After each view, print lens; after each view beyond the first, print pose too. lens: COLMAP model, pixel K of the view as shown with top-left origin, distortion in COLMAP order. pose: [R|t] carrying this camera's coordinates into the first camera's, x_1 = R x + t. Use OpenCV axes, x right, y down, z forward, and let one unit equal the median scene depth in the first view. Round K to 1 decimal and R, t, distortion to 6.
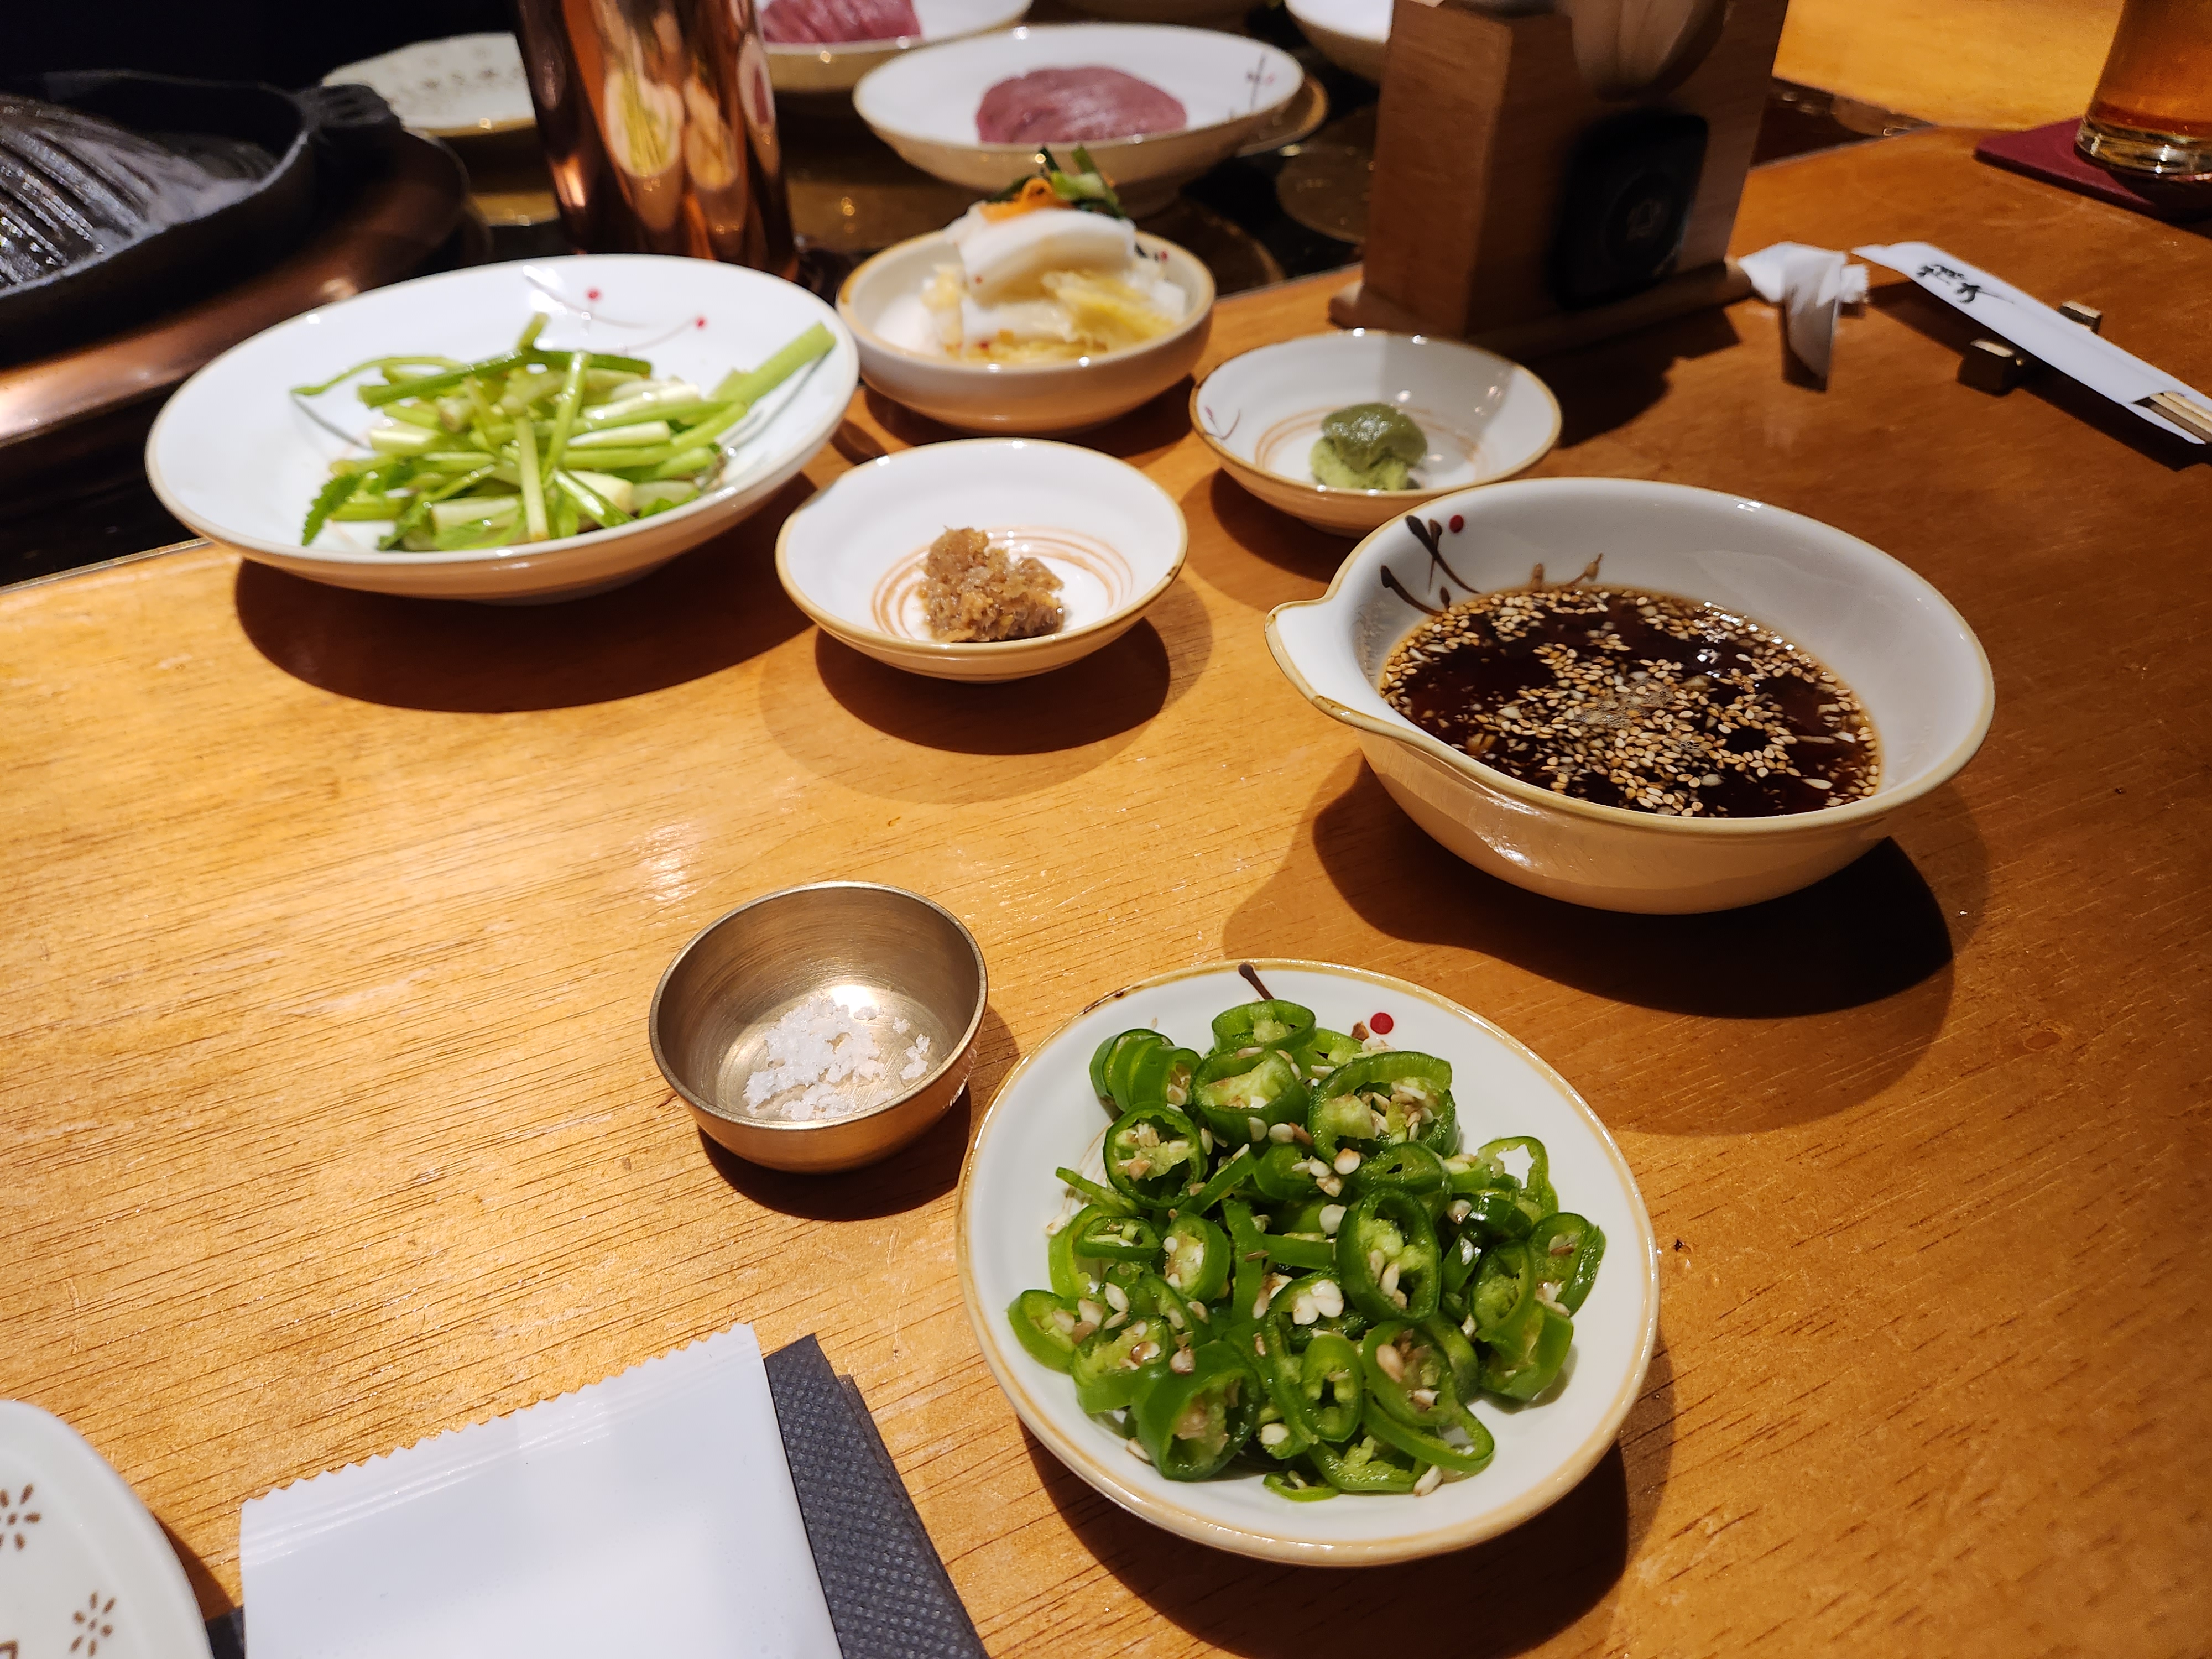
lens RADIAL K [[1429.8, 0, 1106.0], [0, 1429.8, 829.5], [0, 0, 1]] dist [0.045287, -0.050986]
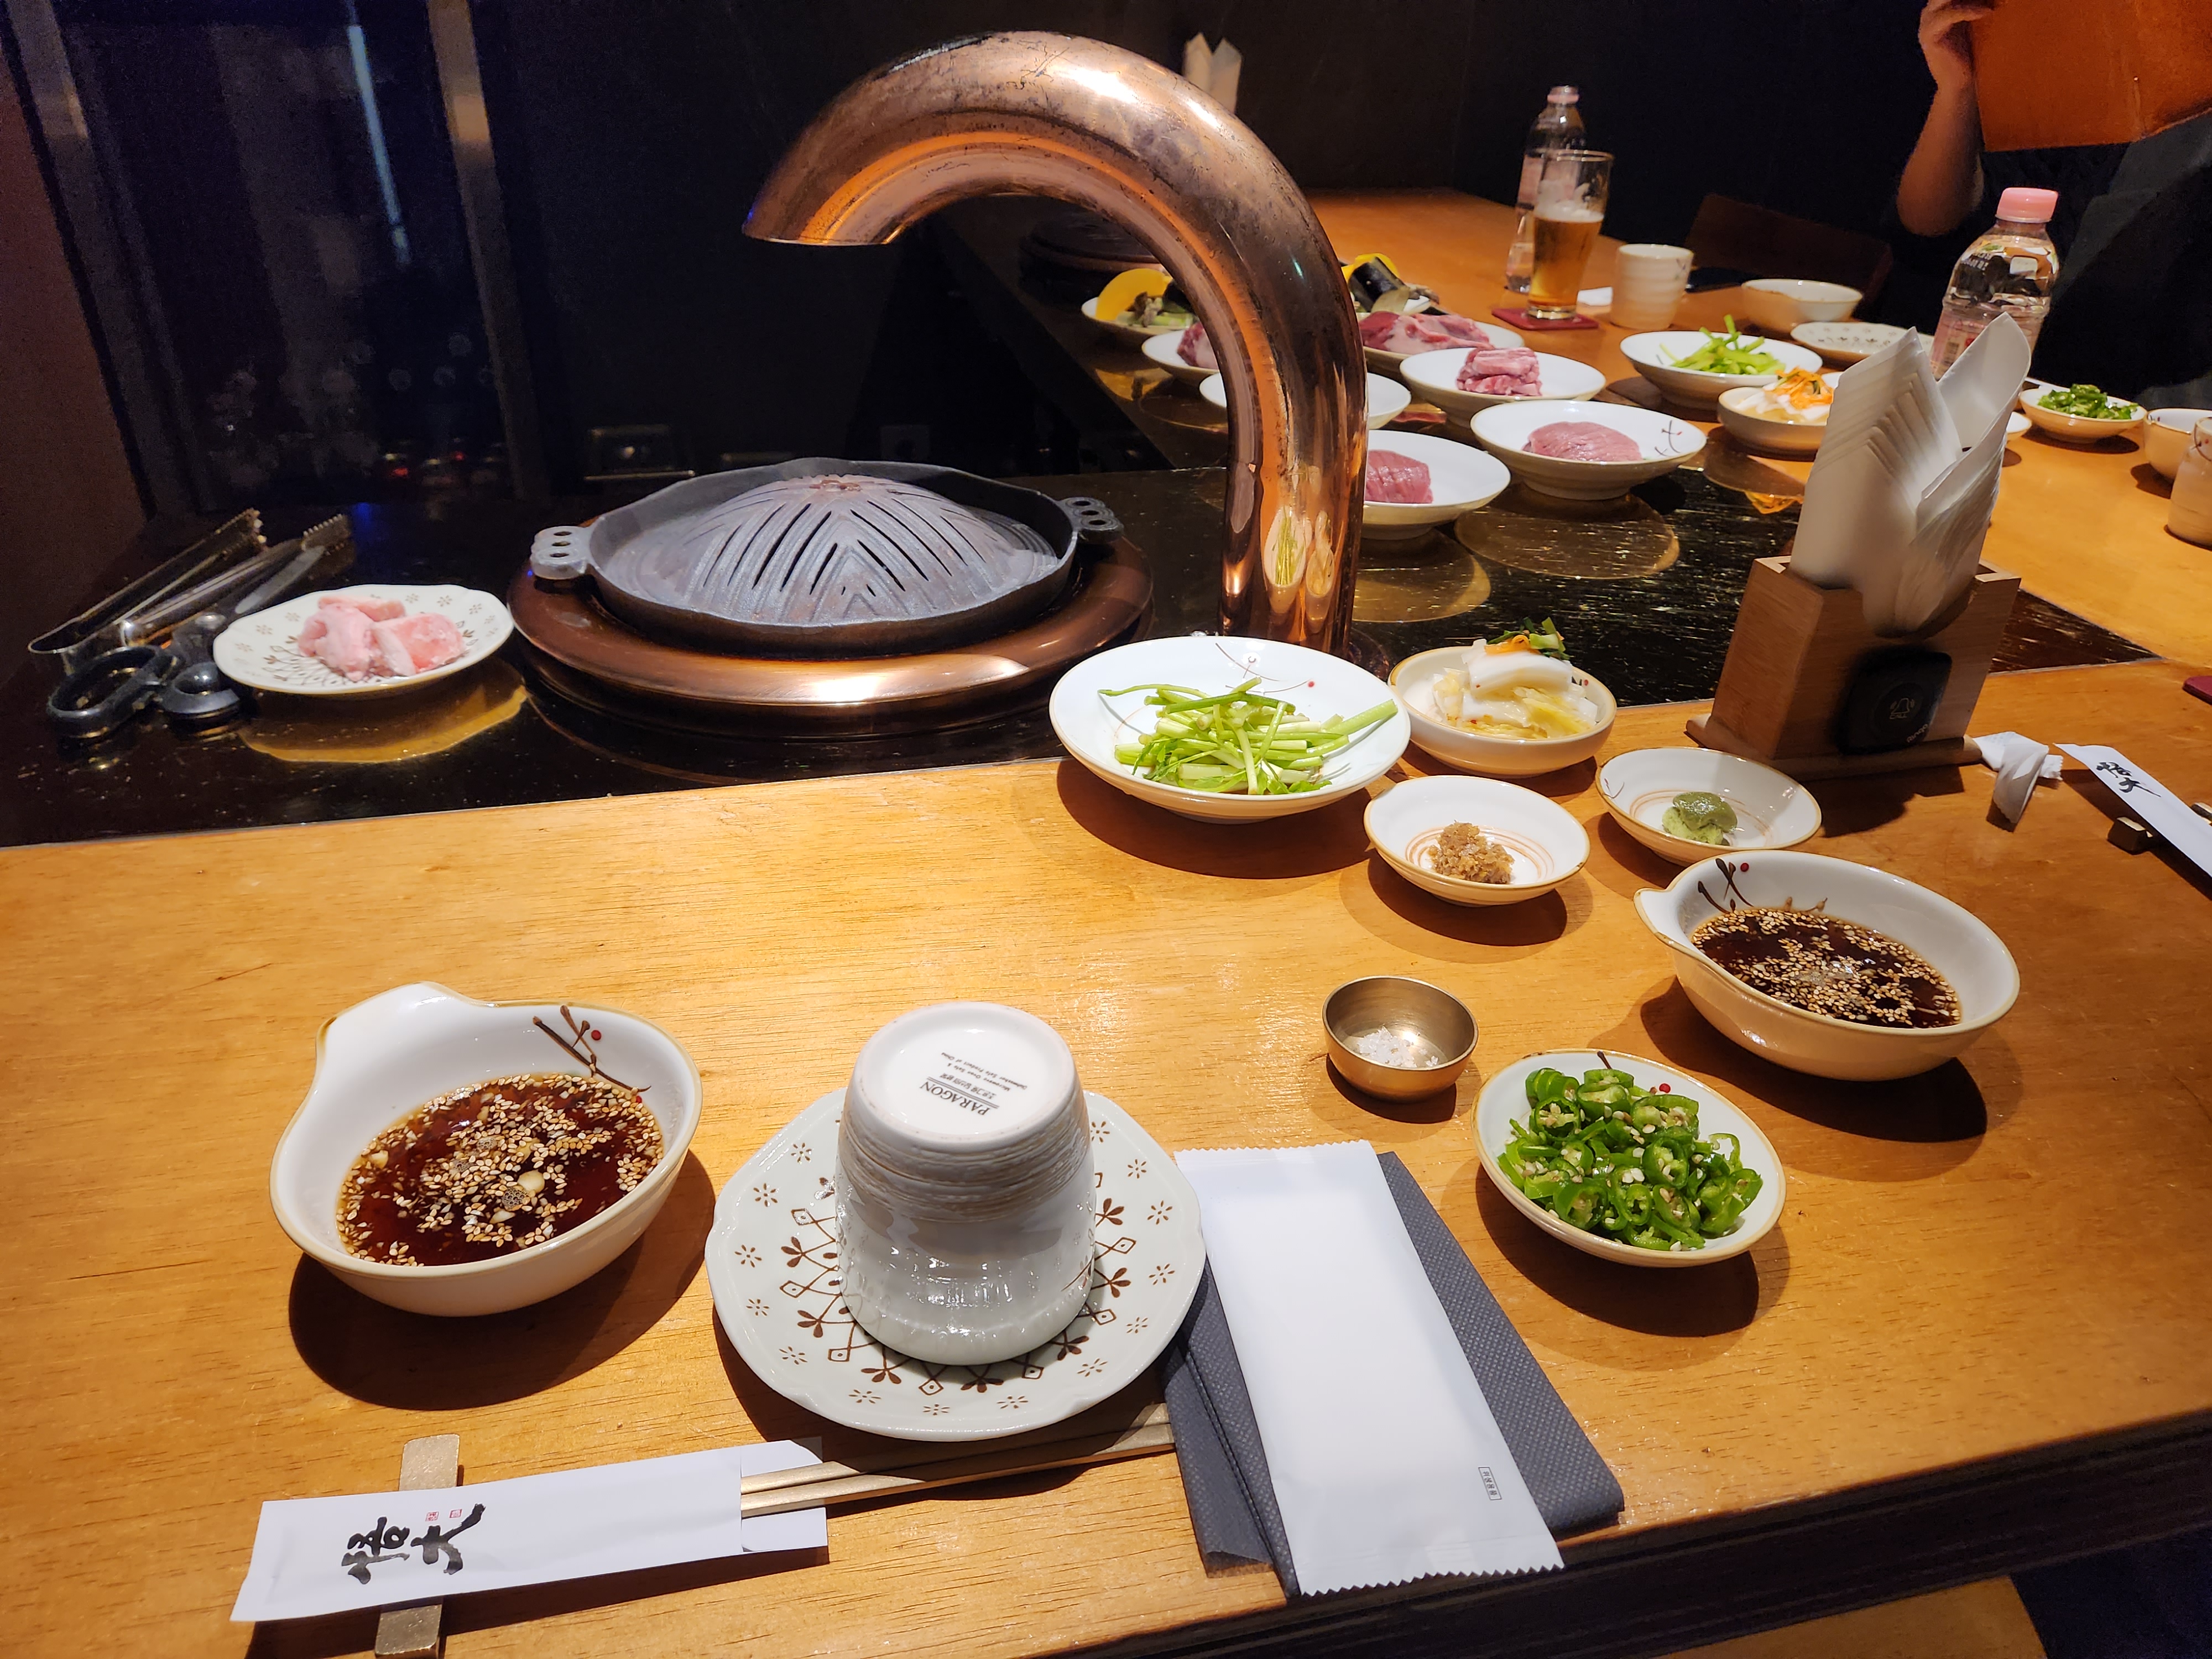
lens RADIAL K [[1429.8, 0, 1106.0], [0, 1429.8, 829.5], [0, 0, 1]] dist [0.045287, -0.050986]
pose [[0.962873, 0.172915, -0.207305, -0.156202], [-0.208517, 0.964116, -0.164322, 0.196467], [0.171452, 0.201448, 0.964377, -0.853078]]
